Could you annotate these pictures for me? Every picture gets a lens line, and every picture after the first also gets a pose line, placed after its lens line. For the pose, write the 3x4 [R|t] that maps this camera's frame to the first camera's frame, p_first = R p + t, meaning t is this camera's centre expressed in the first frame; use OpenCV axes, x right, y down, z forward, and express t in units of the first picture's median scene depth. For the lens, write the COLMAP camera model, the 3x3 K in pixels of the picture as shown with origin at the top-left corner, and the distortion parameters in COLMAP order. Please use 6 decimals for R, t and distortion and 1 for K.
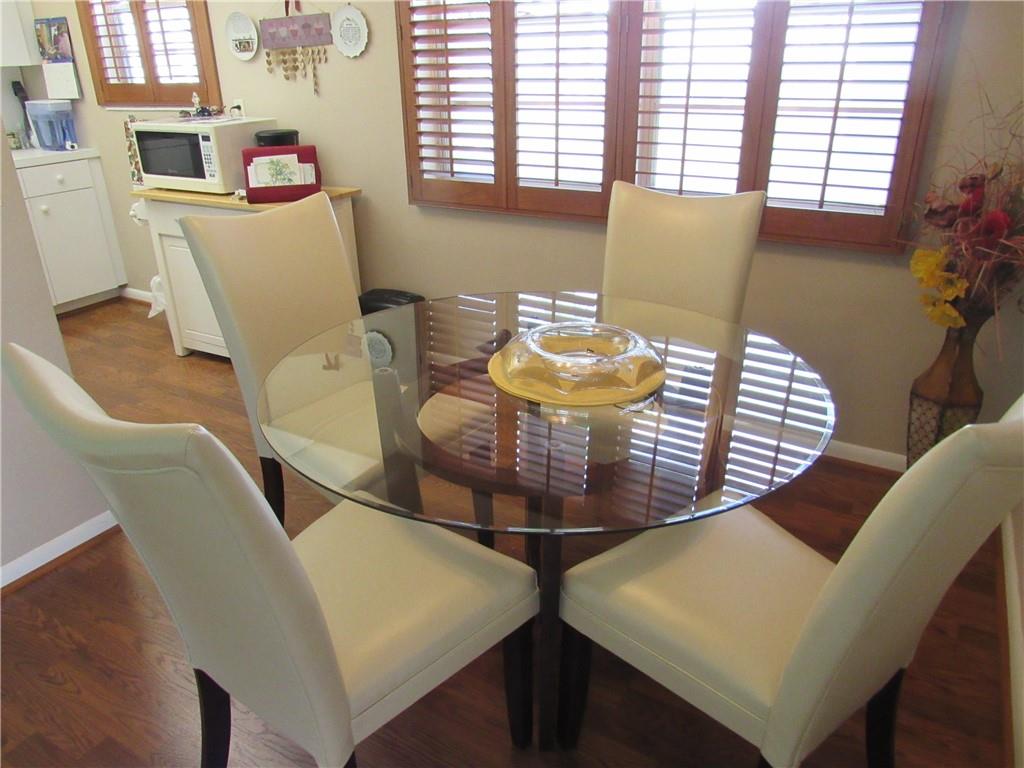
lens RADIAL K [[732.2, 0, 513.9], [0, 732.2, 384.7], [0, 0, 1]] dist [-0.031358, 0.011694]
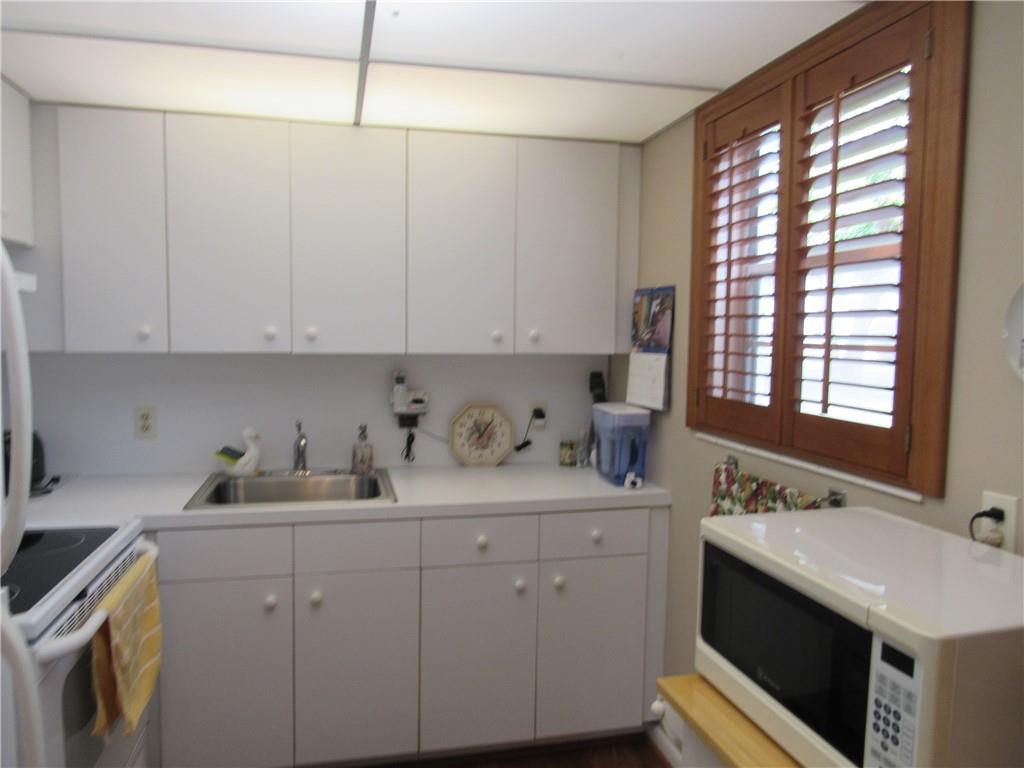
lens RADIAL K [[732.2, 0, 513.9], [0, 732.2, 387.1], [0, 0, 1]] dist [-0.031358, 0.011694]
pose [[0.687246, 0.083696, -0.721587, -0.339865], [-0.320436, 0.926403, -0.197734, -0.342915], [0.651931, 0.367114, 0.663485, 0.689522]]
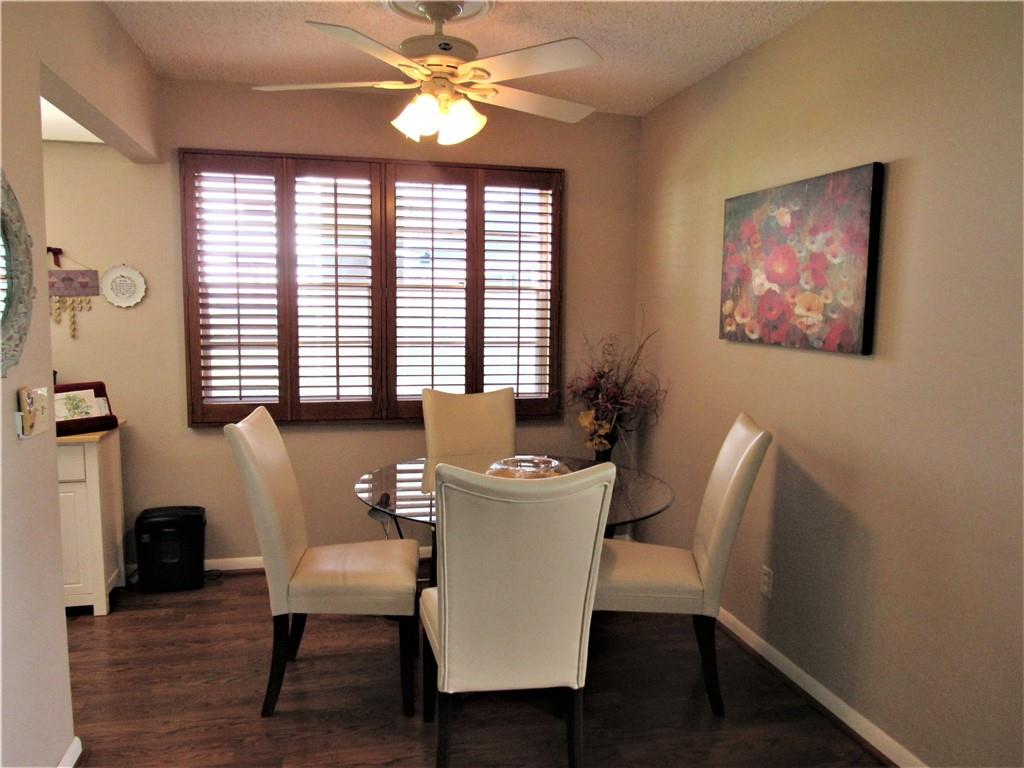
lens RADIAL K [[732.2, 0, 505.5], [0, 732.2, 386.4], [0, 0, 1]] dist [-0.031358, 0.011694]
pose [[0.726036, -0.051457, 0.685729, -0.589263], [0.260878, 0.943261, -0.205431, 0.058935], [-0.636250, 0.328042, 0.698265, -0.139883]]
